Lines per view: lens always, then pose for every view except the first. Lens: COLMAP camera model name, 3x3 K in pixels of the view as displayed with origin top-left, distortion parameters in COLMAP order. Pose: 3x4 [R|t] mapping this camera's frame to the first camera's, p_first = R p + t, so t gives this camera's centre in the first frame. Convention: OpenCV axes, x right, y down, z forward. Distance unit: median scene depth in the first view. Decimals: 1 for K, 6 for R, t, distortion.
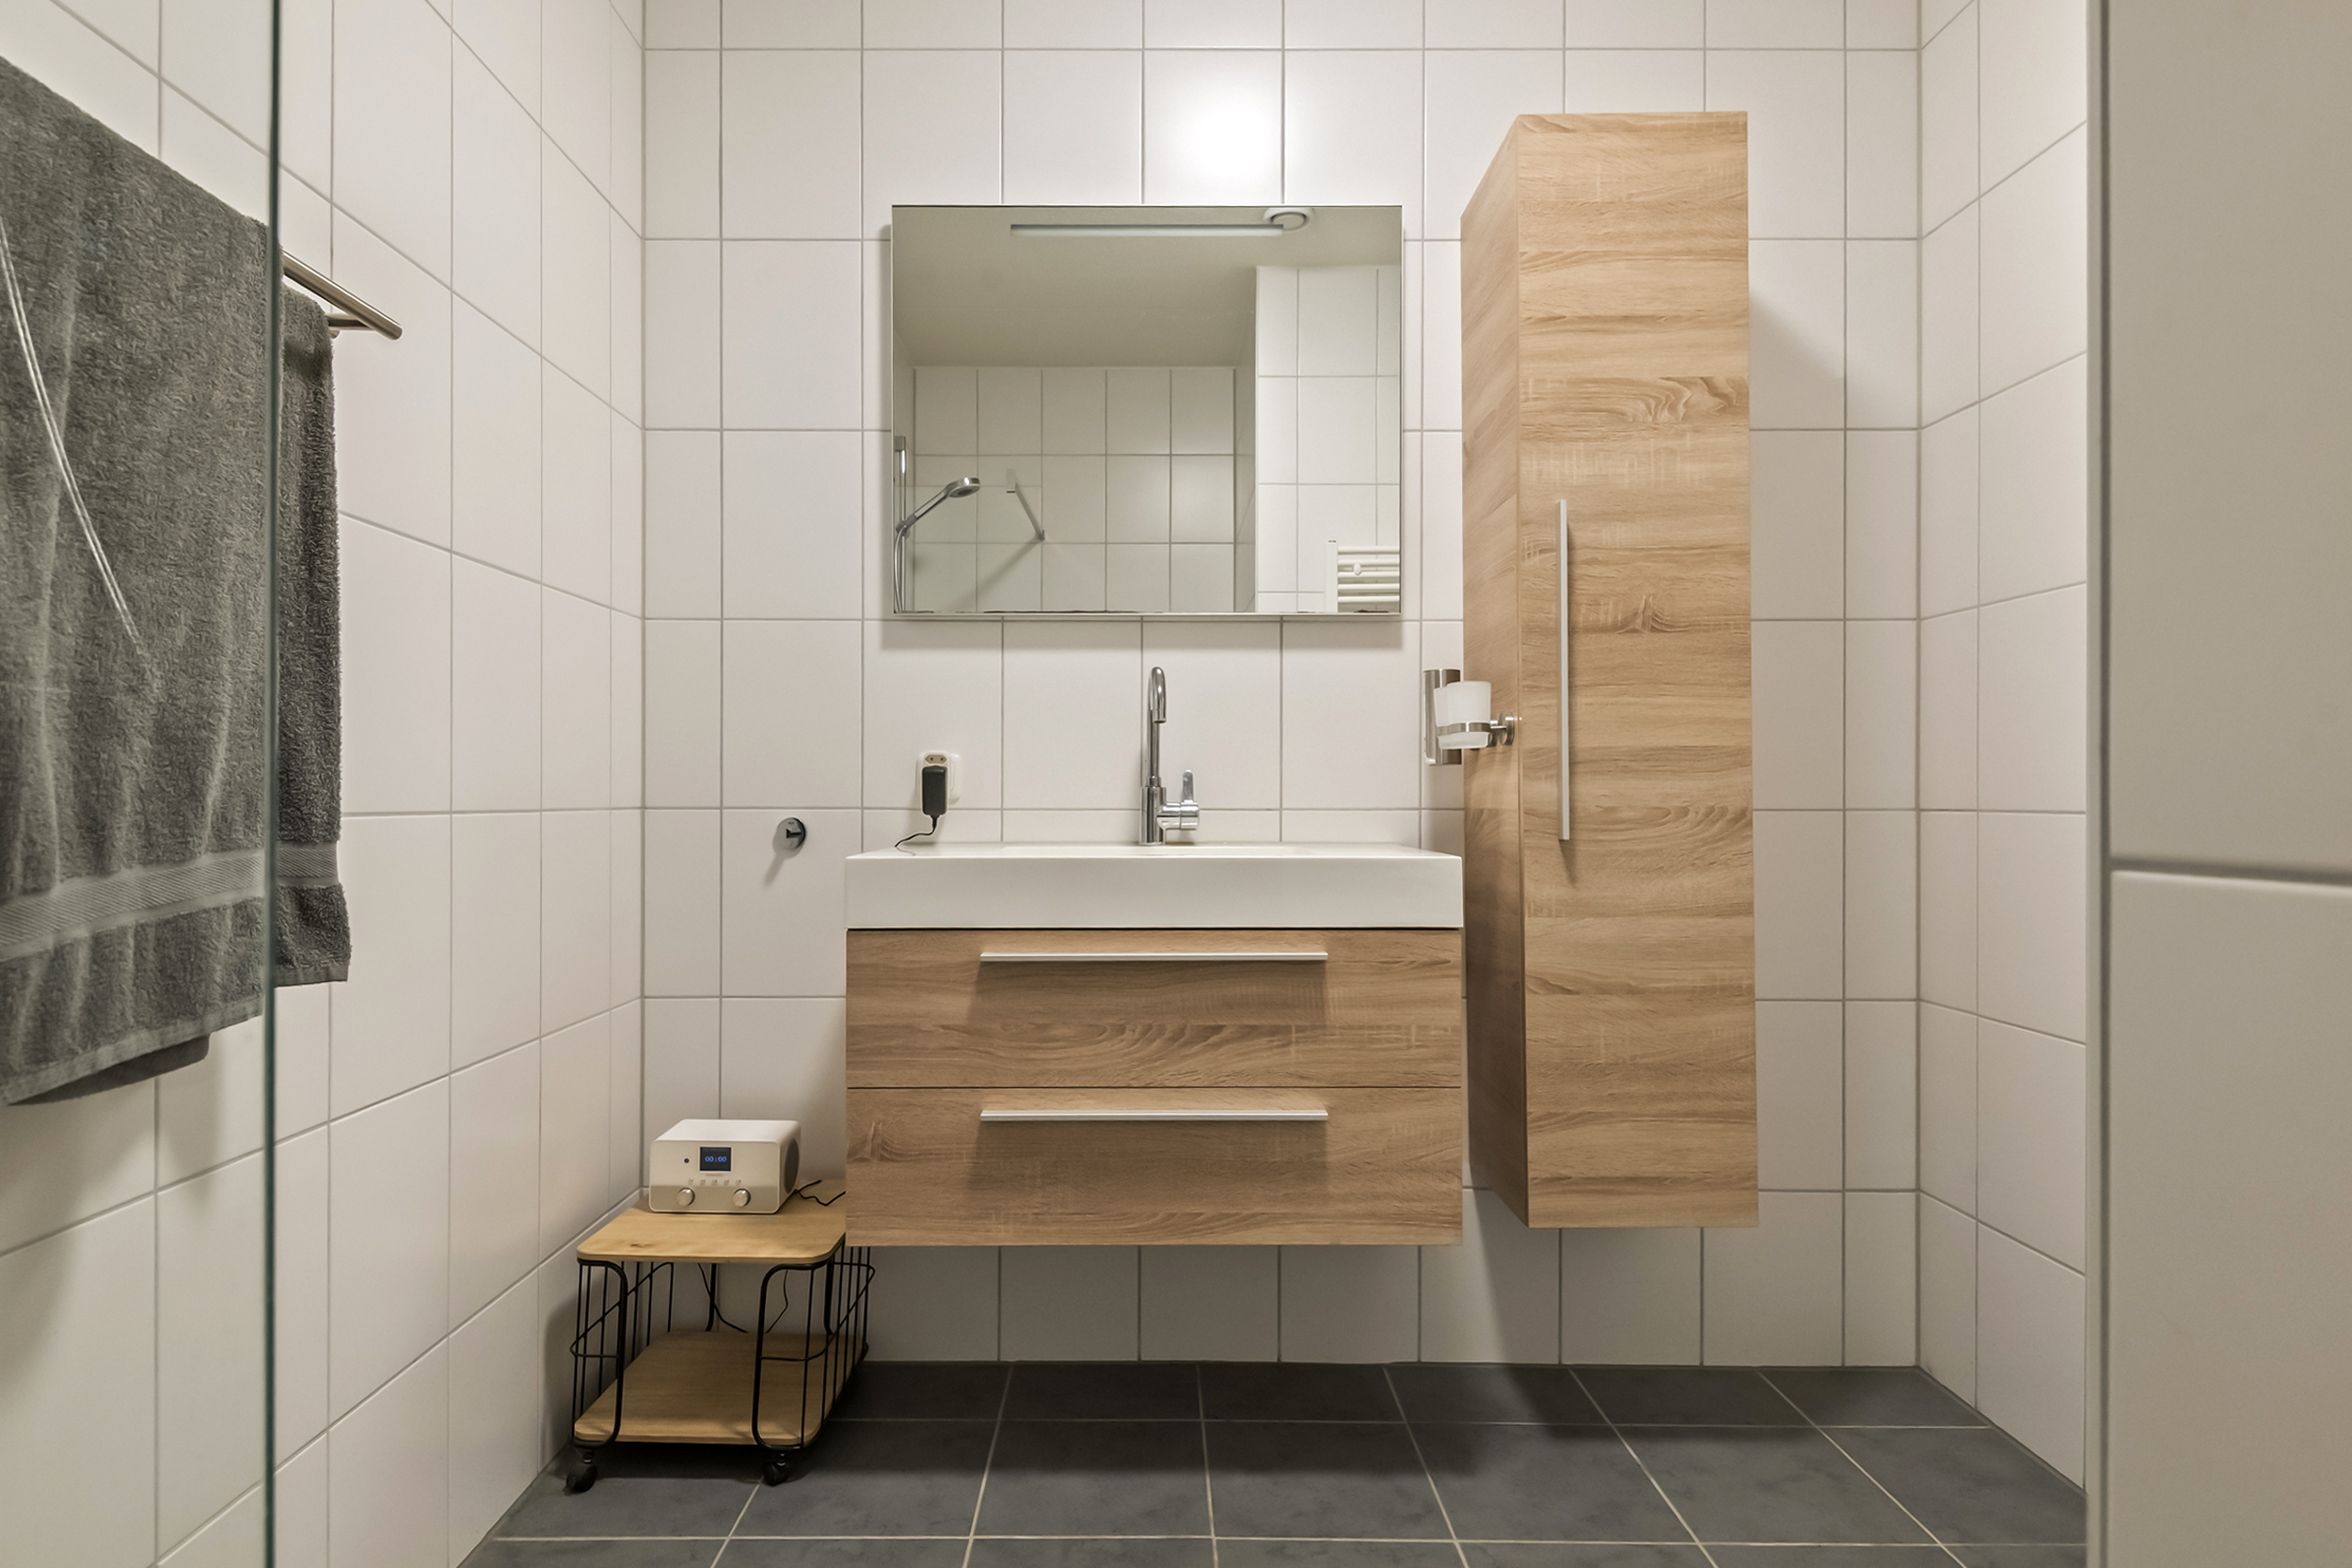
lens RADIAL K [[1358.0, 0, 1177.5], [0, 1358.0, 789.2], [0, 0, 1]] dist [0.029093, -0.014704]
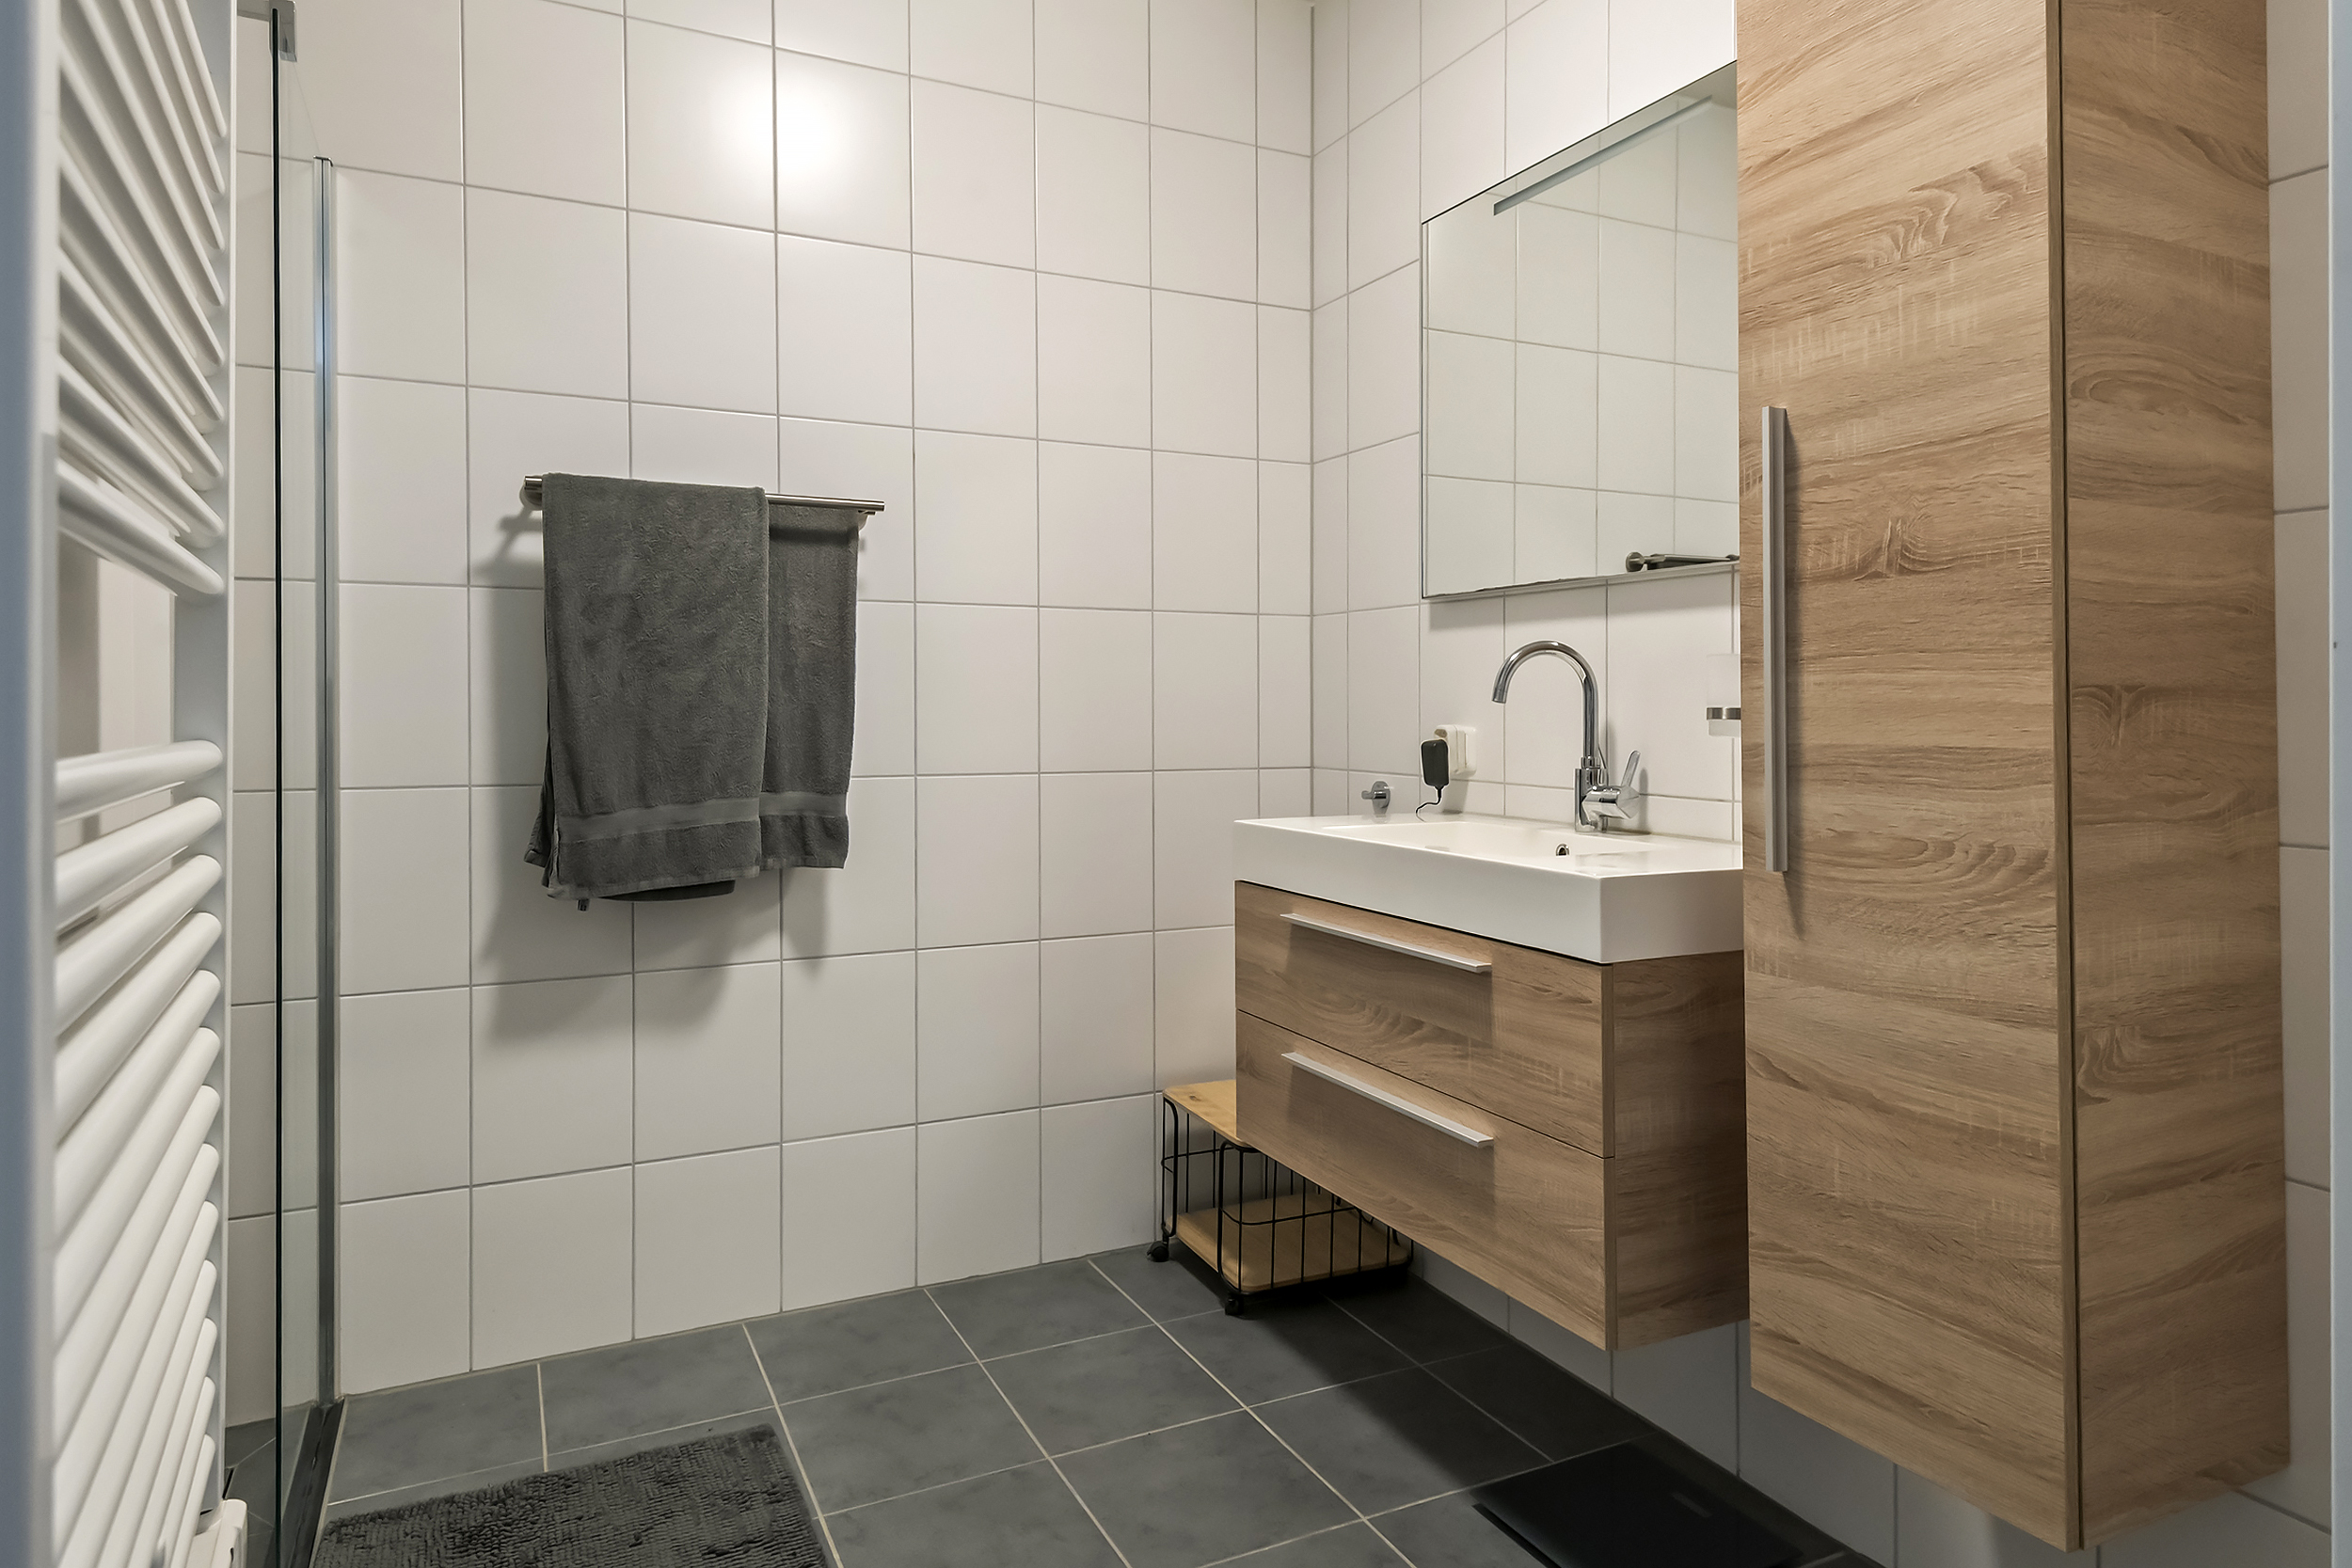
lens RADIAL K [[1419.5, 0, 1110.6], [0, 1419.5, 700.5], [0, 0, 1]] dist [0.024847, -0.006578]
pose [[0.396268, -0.002185, -0.918132, 0.837965], [0.003471, 0.999994, -0.000882, -0.054405], [0.918128, -0.002838, 0.396273, 0.367920]]
